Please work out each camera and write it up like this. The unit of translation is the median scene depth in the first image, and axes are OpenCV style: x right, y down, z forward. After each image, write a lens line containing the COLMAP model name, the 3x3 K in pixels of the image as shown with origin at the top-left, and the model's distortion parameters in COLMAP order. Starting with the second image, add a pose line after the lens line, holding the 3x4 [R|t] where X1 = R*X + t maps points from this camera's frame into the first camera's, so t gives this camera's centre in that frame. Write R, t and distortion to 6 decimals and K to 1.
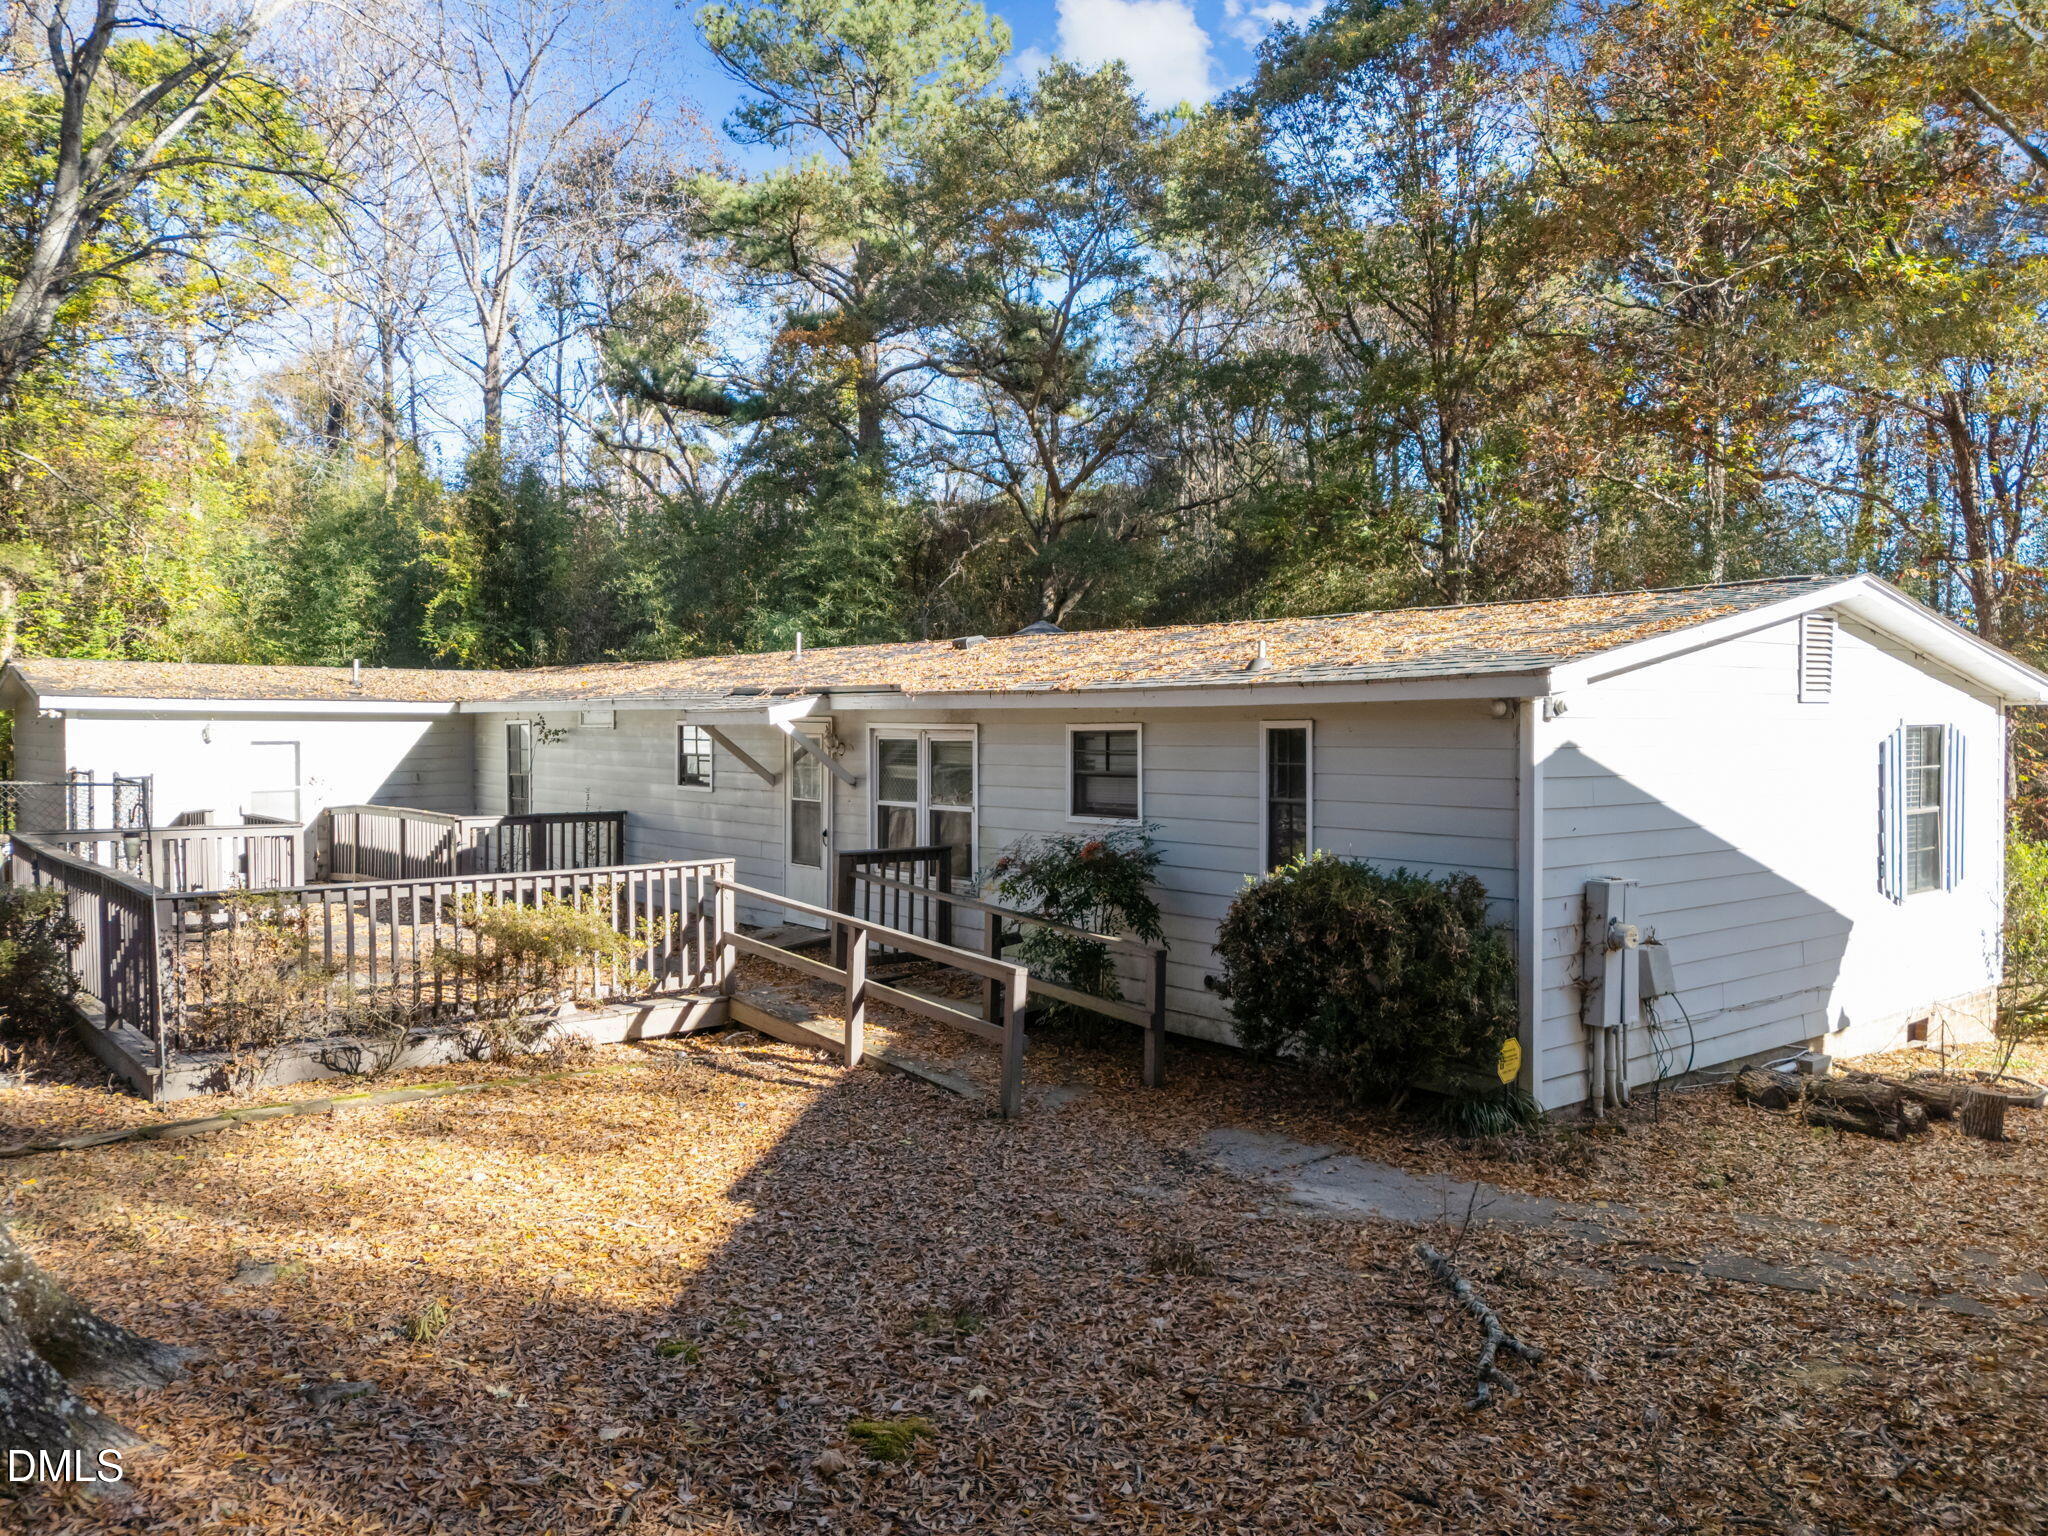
lens RADIAL K [[1495.9, 0, 1024.0], [0, 1495.9, 768.0], [0, 0, 1]] dist [0.076953, -0.058092]
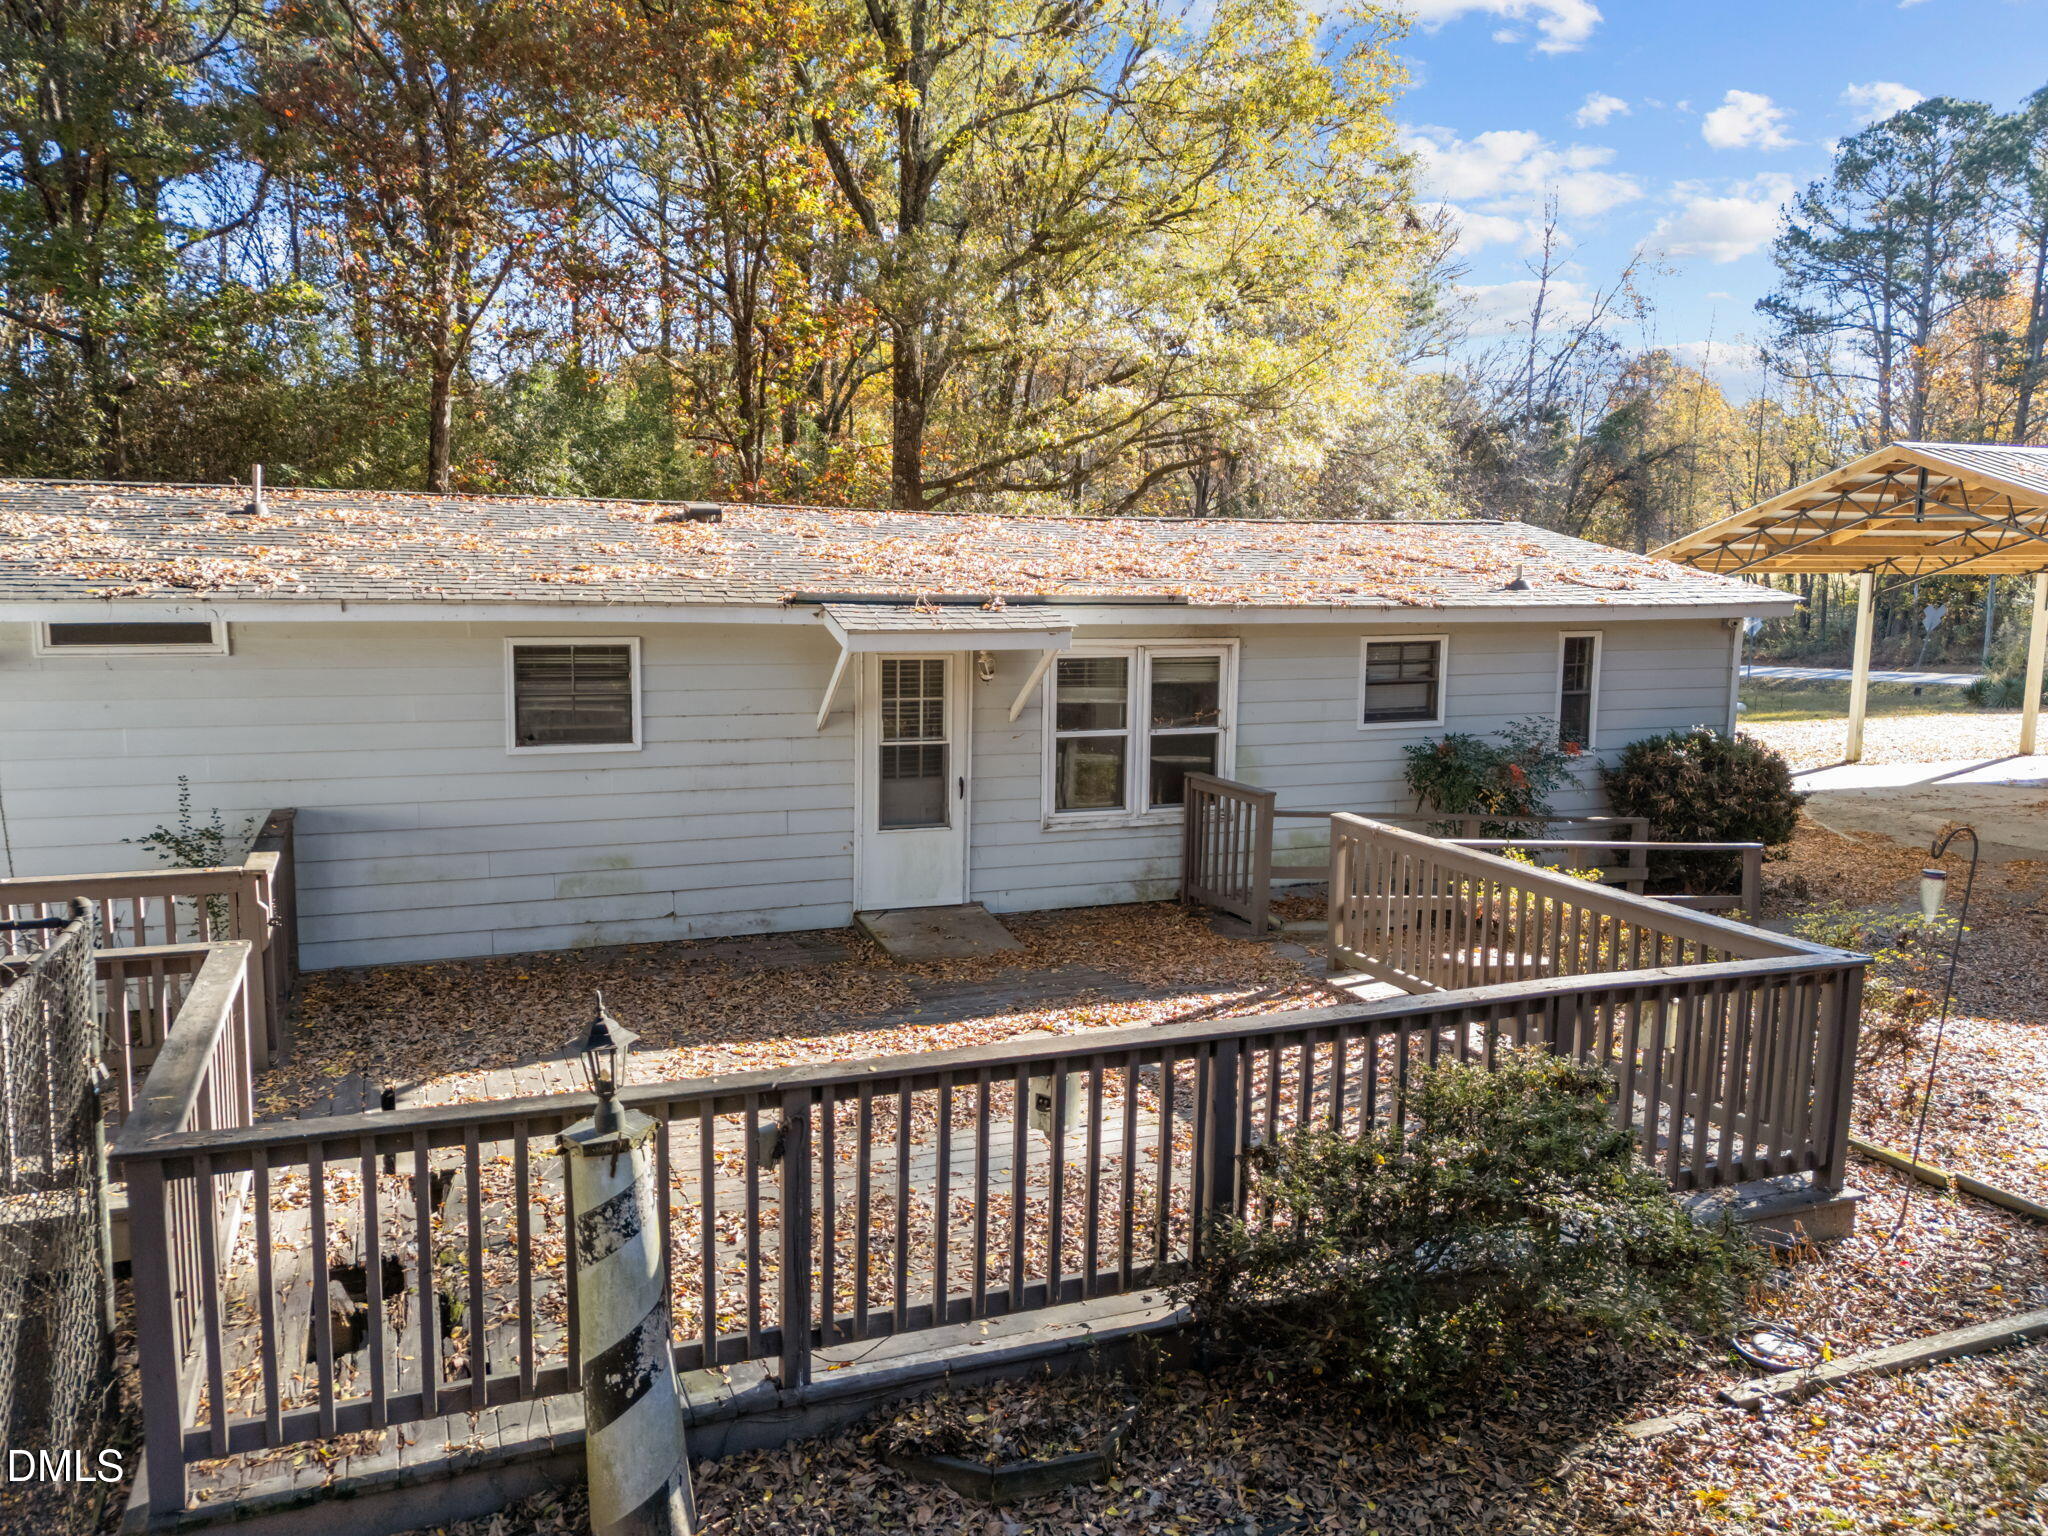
lens RADIAL K [[1495.9, 0, 1024.0], [0, 1495.9, 768.0], [0, 0, 1]] dist [0.076953, -0.058092]
pose [[0.320907, -0.132090, 0.937854, -0.904065], [0.010784, 0.990672, 0.135839, -0.072920], [-0.947049, -0.033478, 0.319339, 0.780713]]
